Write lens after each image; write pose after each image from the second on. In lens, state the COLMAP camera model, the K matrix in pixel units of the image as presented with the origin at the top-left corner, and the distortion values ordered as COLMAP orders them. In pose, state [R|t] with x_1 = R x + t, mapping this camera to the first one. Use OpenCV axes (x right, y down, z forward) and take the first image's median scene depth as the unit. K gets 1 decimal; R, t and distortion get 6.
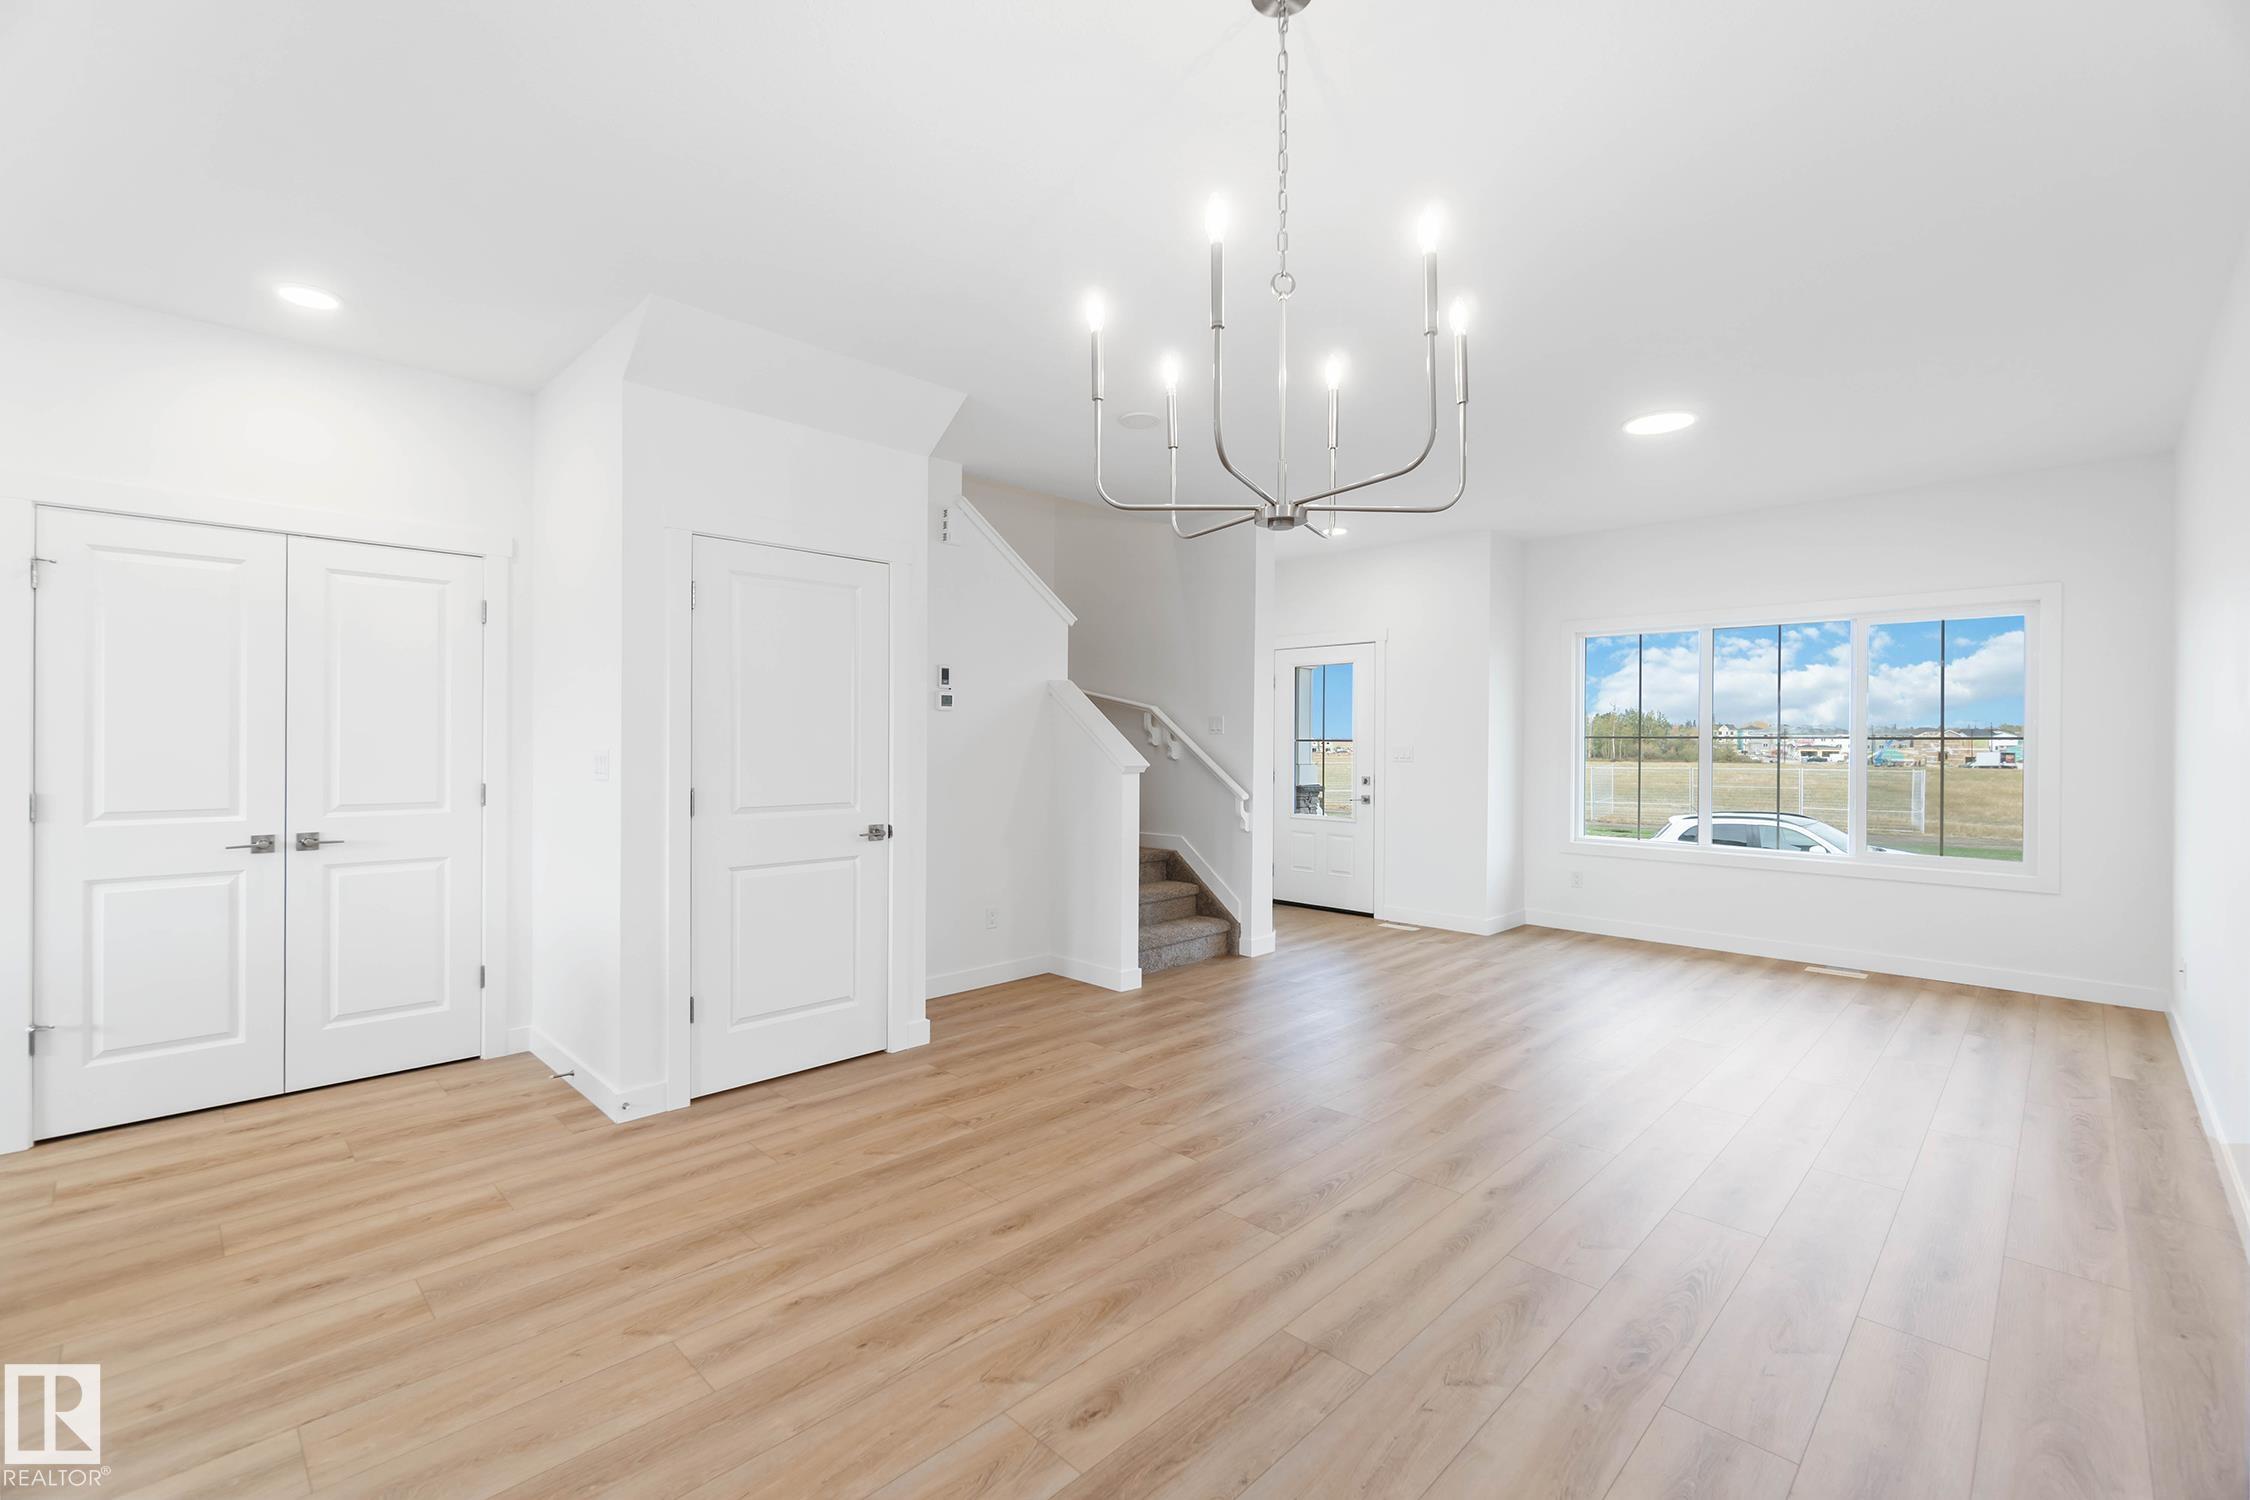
lens RADIAL K [[968.0, 0, 1117.1], [0, 968.0, 737.2], [0, 0, 1]] dist [-0.002803, -0.000007]
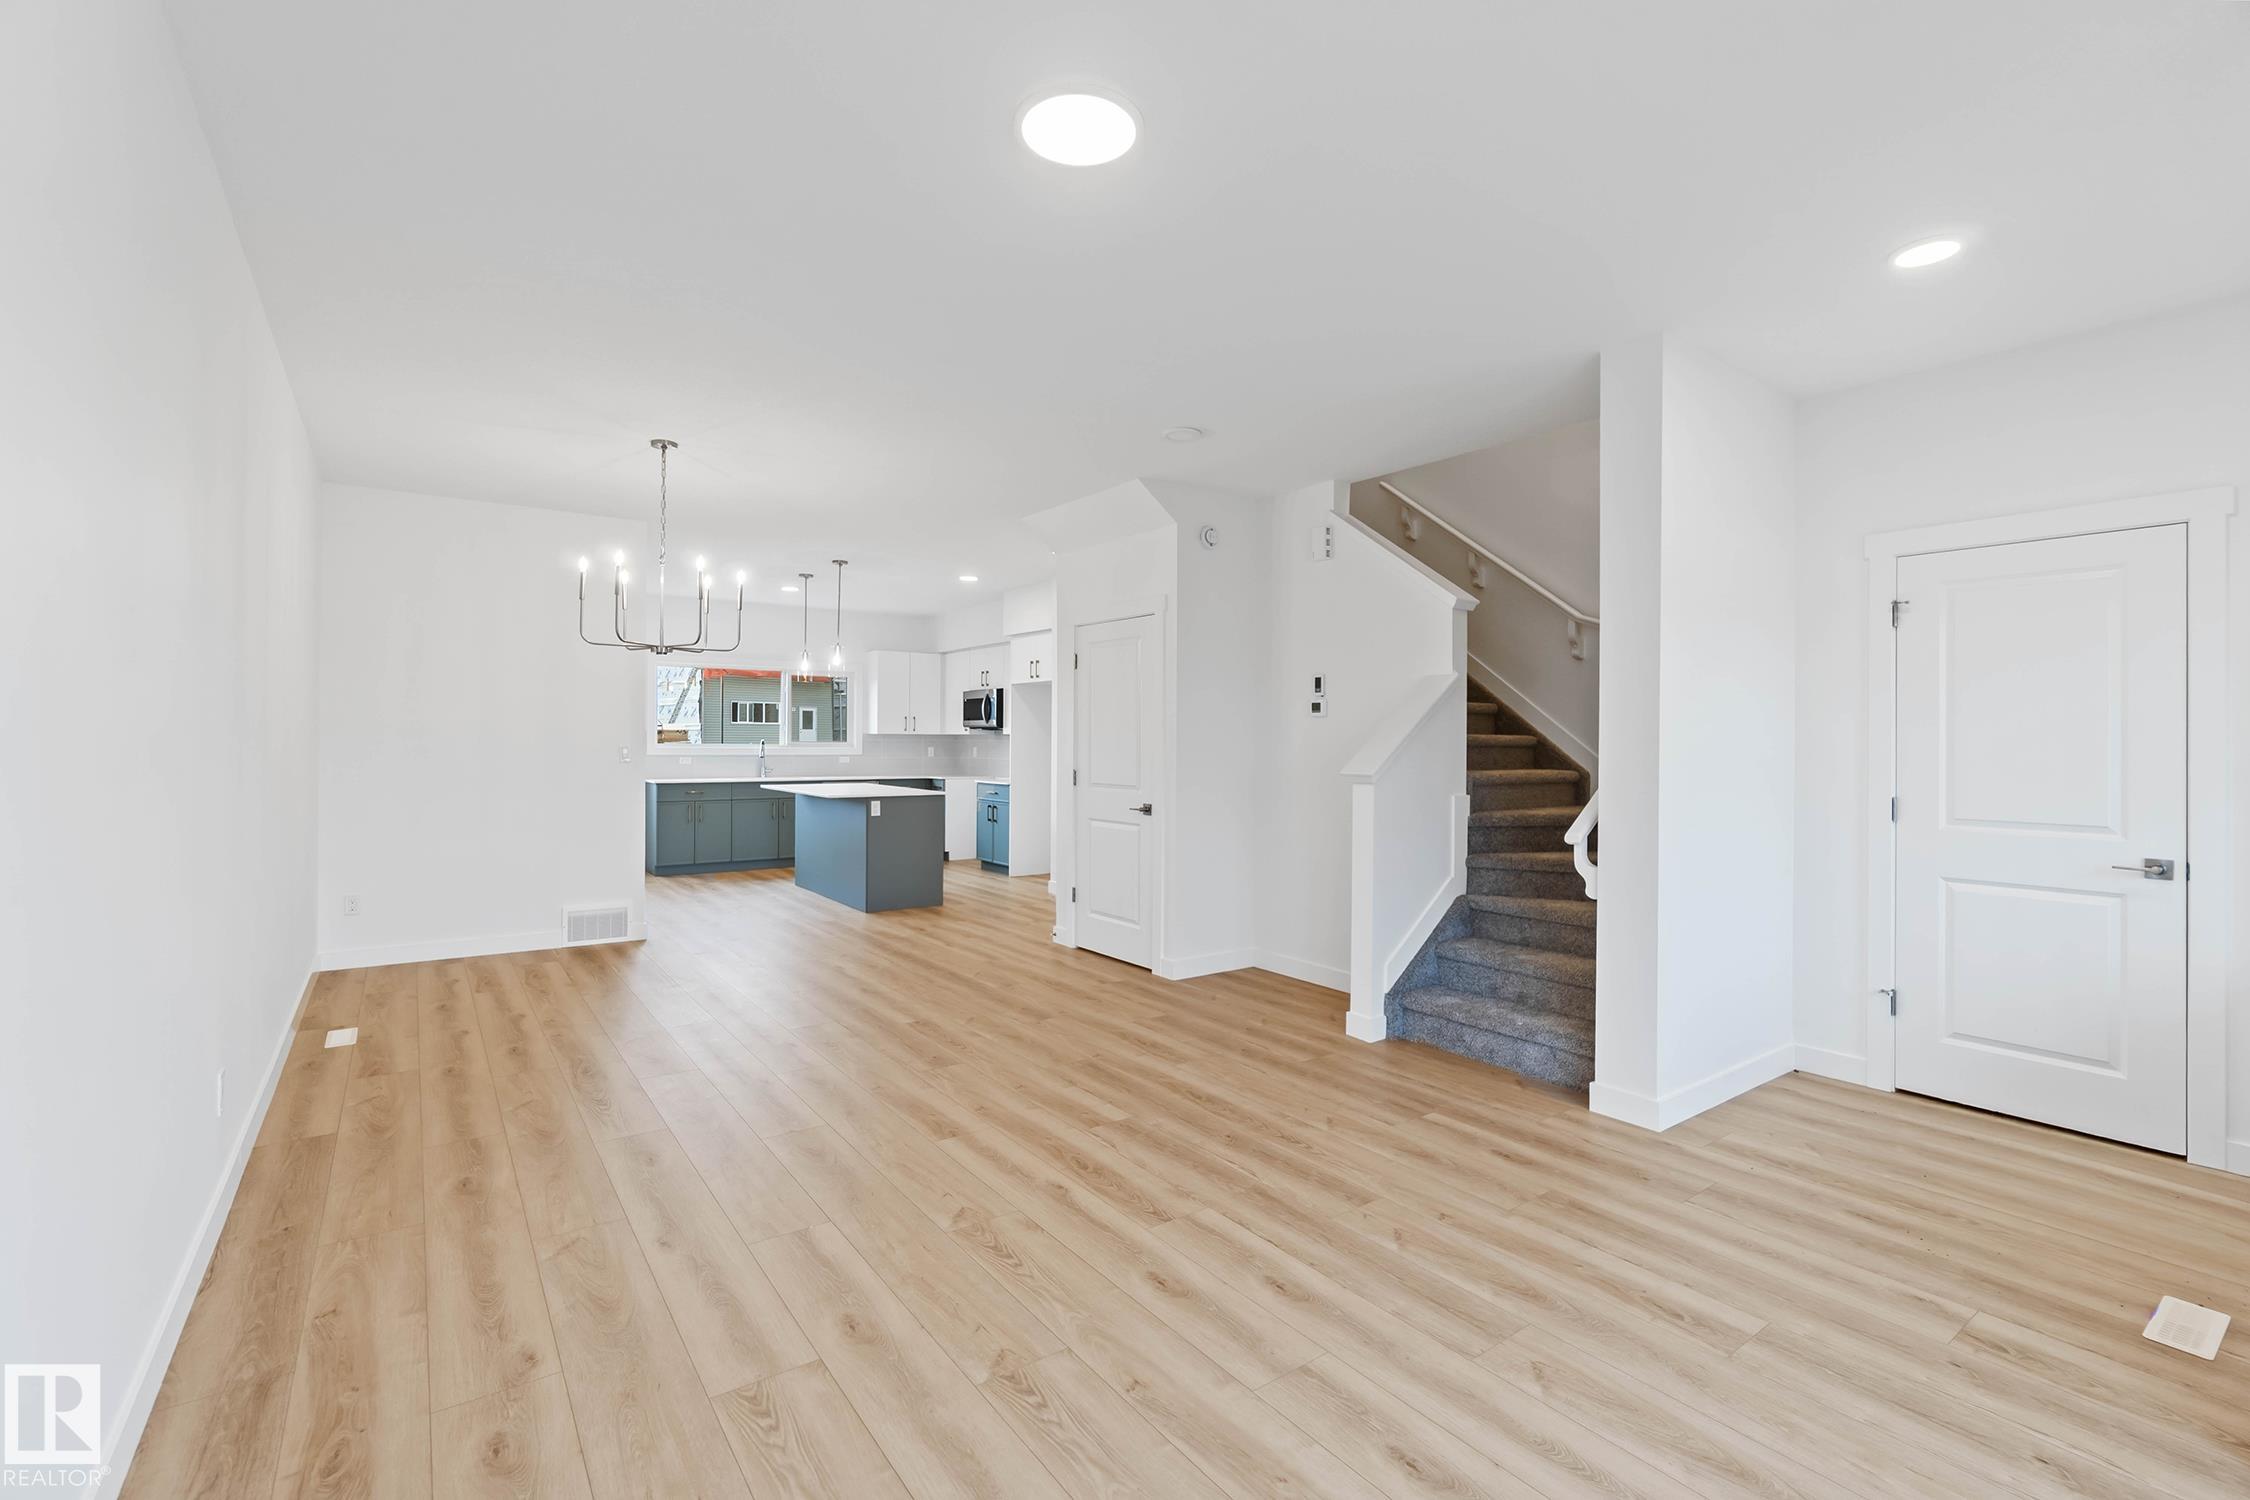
lens RADIAL K [[984.7, 0, 1118.5], [0, 984.7, 736.2], [0, 0, 1]] dist [-0.001828, 0.000229]
pose [[-0.161805, -0.010332, -0.986769, 0.948888], [-0.006907, 0.999933, -0.009338, 0.005645], [0.986799, 0.005305, -0.161865, 0.978211]]
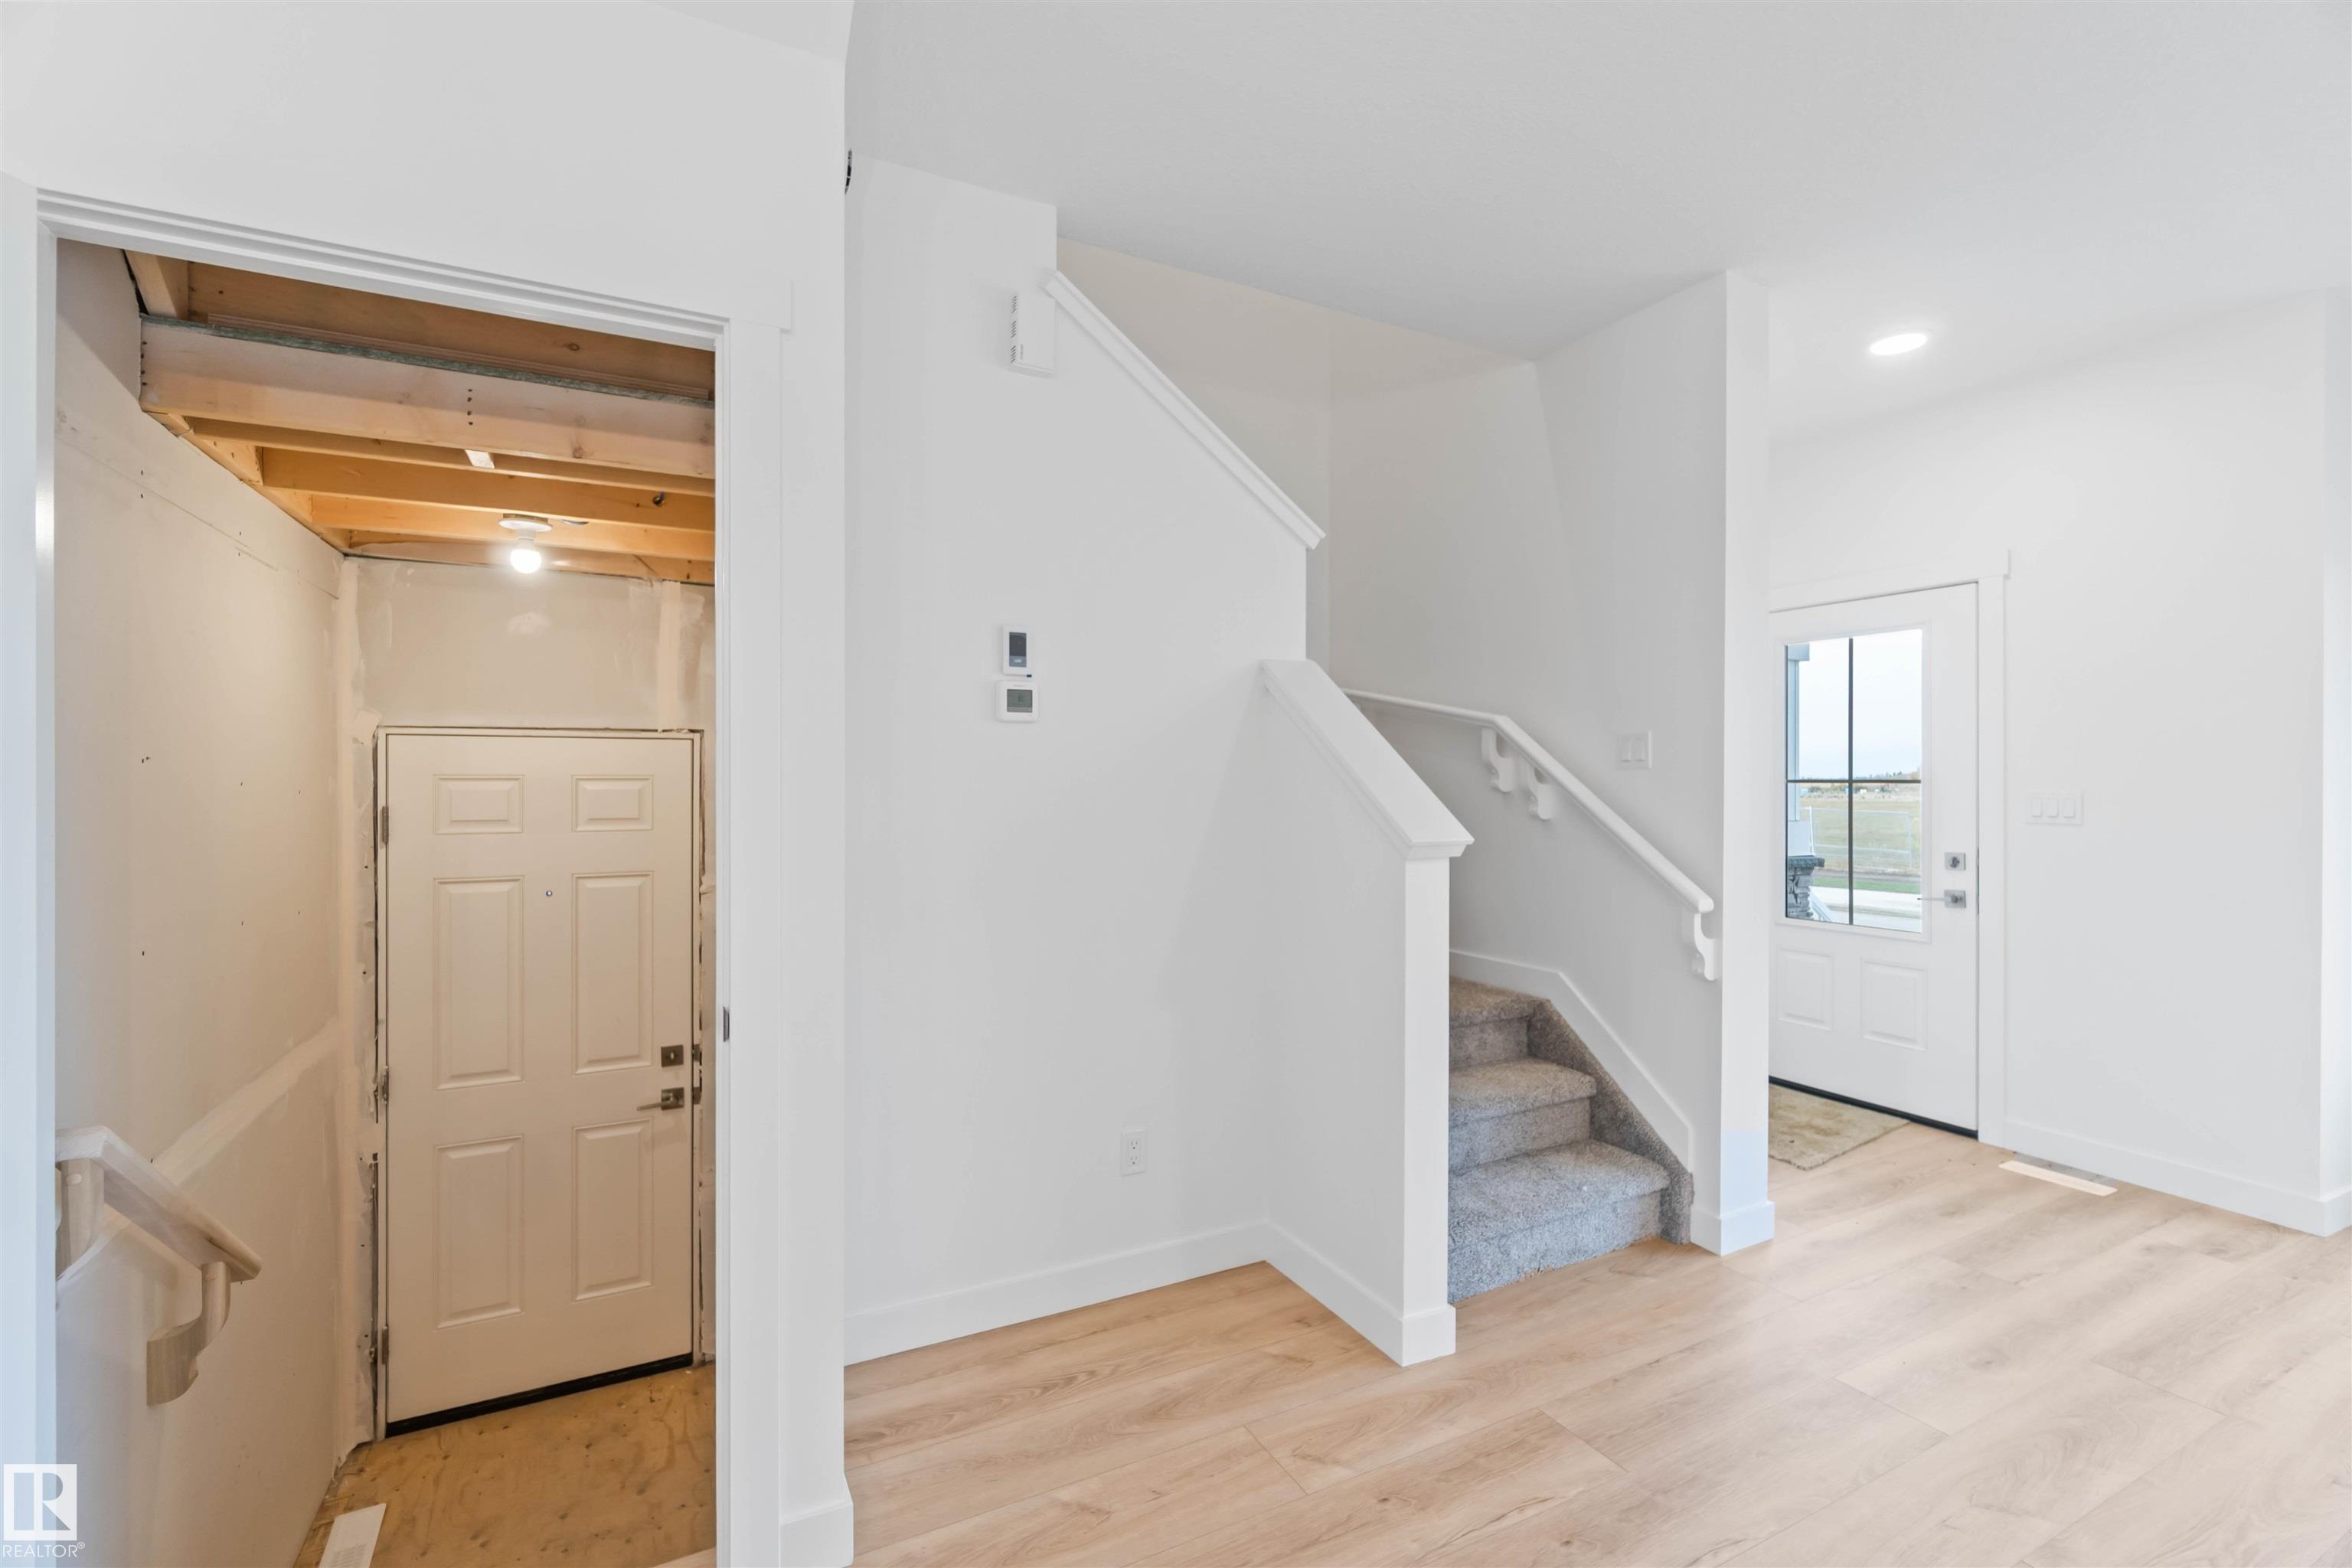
lens RADIAL K [[1010.0, 0, 1171.3], [0, 1010.0, 778.3], [0, 0, 1]] dist [-0.001509, 0.000091]
pose [[0.951837, -0.005157, -0.306561, 0.046653], [0.004927, 0.999987, -0.001523, 0.001401], [0.306565, -0.000061, 0.951850, 0.562760]]
